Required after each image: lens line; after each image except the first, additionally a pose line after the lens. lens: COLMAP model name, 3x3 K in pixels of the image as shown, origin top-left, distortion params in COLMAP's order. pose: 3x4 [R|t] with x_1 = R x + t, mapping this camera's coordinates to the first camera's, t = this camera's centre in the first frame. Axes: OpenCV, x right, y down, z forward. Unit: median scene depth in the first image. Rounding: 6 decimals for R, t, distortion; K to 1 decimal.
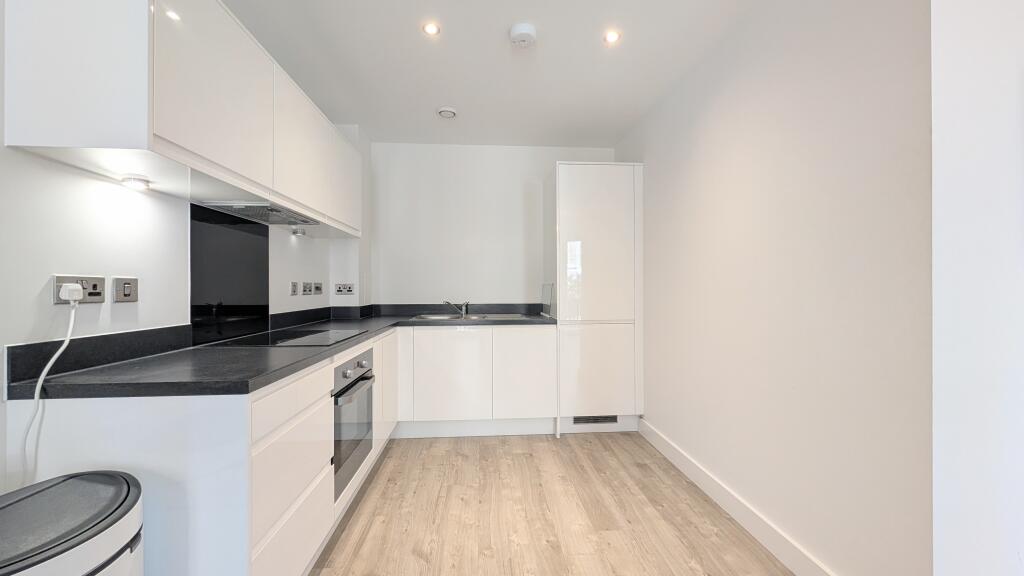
lens RADIAL K [[386.8, 0, 512.0], [0, 386.8, 288.0], [0, 0, 1]] dist [-0.002296, -0.000156]
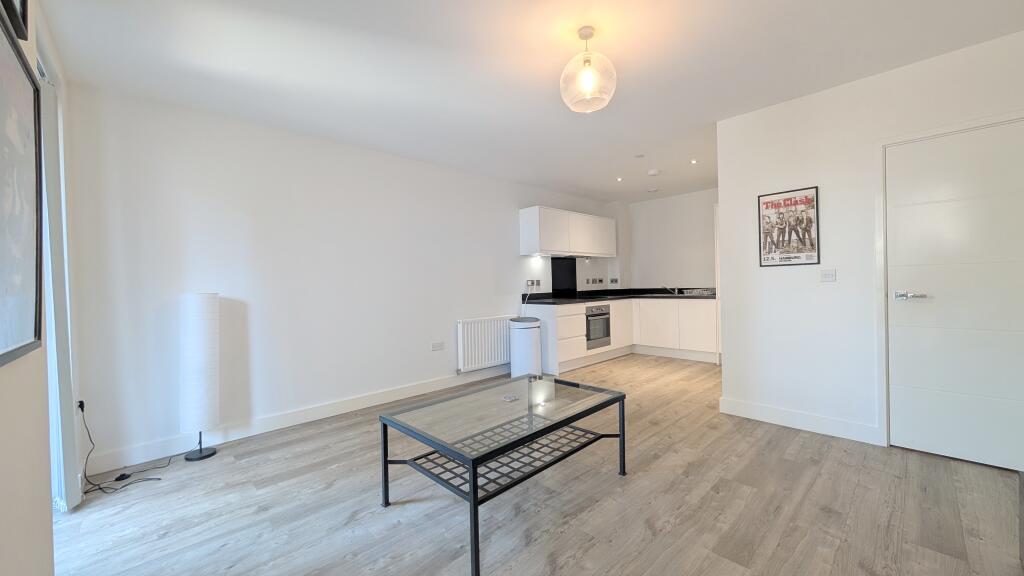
lens RADIAL K [[386.8, 0, 512.0], [0, 386.8, 288.0], [0, 0, 1]] dist [-0.002296, -0.000156]
pose [[0.633620, -0.005403, -0.773625, 1.189962], [0.024434, 0.999616, 0.013032, 0.000677], [0.773258, -0.027160, 0.633509, -1.081288]]
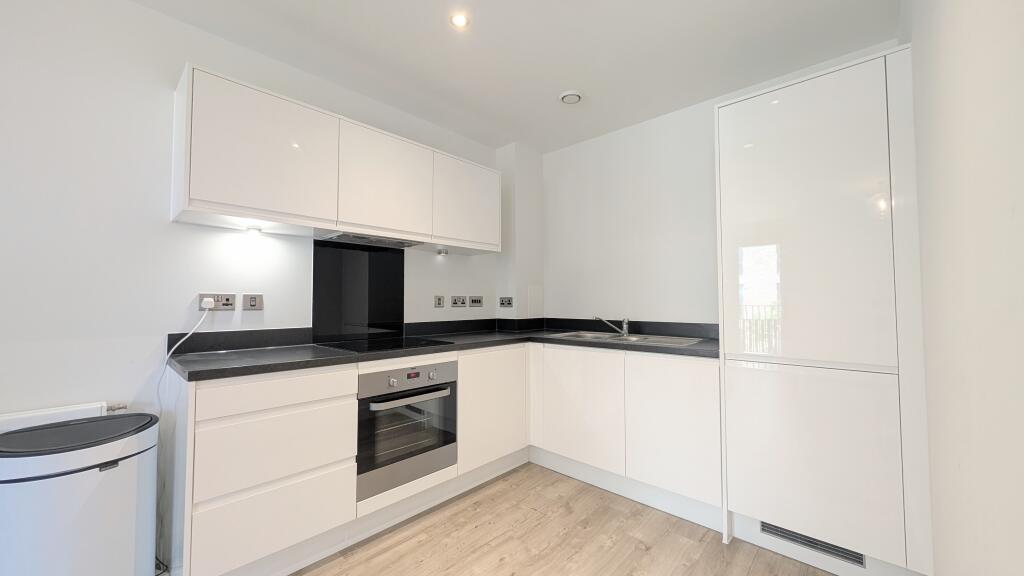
lens RADIAL K [[386.8, 0, 512.0], [0, 386.8, 288.0], [0, 0, 1]] dist [-0.002296, -0.000156]
pose [[0.674093, -0.022874, -0.738292, 0.484641], [-0.001641, 0.999472, -0.032465, -0.001638], [0.738644, 0.023096, 0.673700, 0.435914]]
